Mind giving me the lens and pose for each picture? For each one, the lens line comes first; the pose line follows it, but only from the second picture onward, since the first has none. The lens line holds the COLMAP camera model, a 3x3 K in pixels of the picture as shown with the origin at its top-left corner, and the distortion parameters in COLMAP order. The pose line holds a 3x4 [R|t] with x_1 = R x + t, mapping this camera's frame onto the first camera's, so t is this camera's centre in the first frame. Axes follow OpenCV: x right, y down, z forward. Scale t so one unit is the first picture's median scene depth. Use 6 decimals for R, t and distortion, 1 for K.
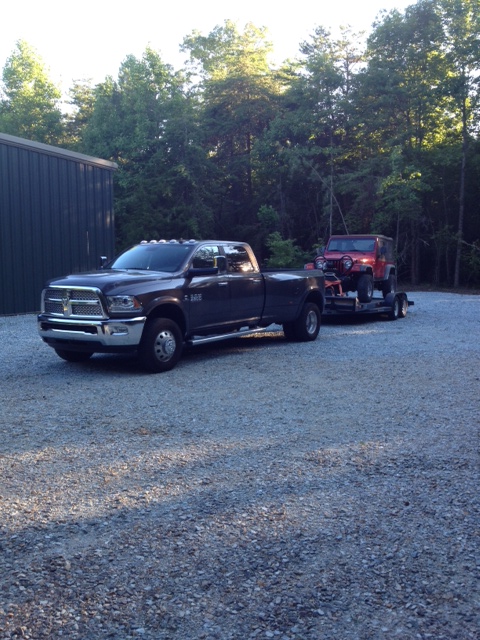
lens RADIAL K [[593.9, 0, 240.0], [0, 593.9, 320.0], [0, 0, 1]] dist [0.166835, -0.368611]
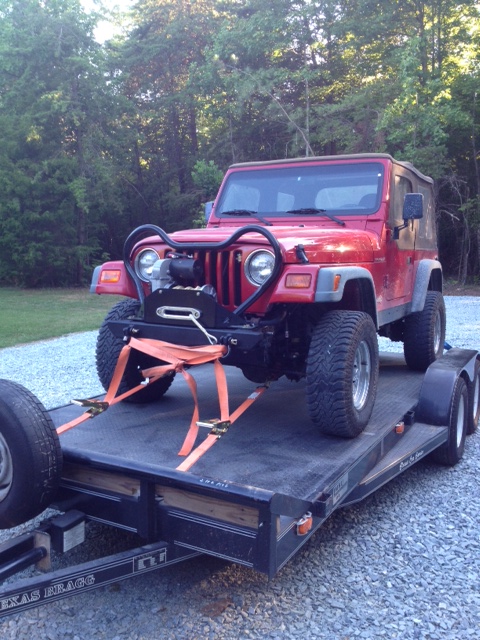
lens RADIAL K [[593.9, 0, 240.0], [0, 593.9, 320.0], [0, 0, 1]] dist [0.166835, -0.368611]
pose [[0.999937, -0.009460, 0.006064, 0.091164], [0.009310, 0.999665, 0.024155, -0.042113], [-0.006291, -0.024097, 0.999690, 0.415897]]
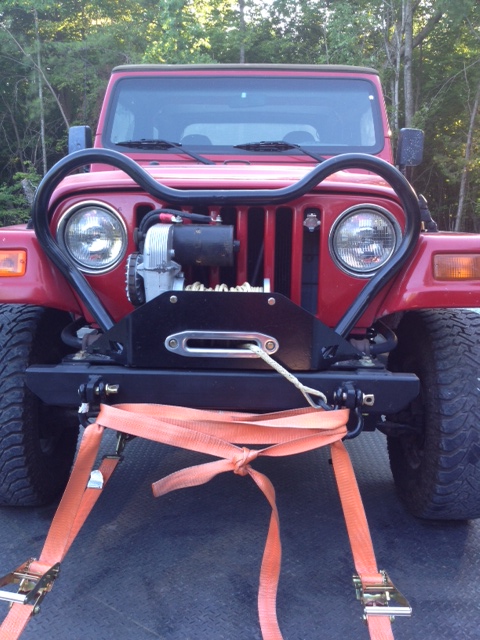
lens RADIAL K [[593.9, 0, 240.0], [0, 593.9, 320.0], [0, 0, 1]] dist [0.166835, -0.368611]
pose [[0.891827, -0.085437, 0.444236, 0.058702], [0.044732, 0.993846, 0.101338, -0.048080], [-0.450160, -0.070504, 0.890160, 0.482349]]
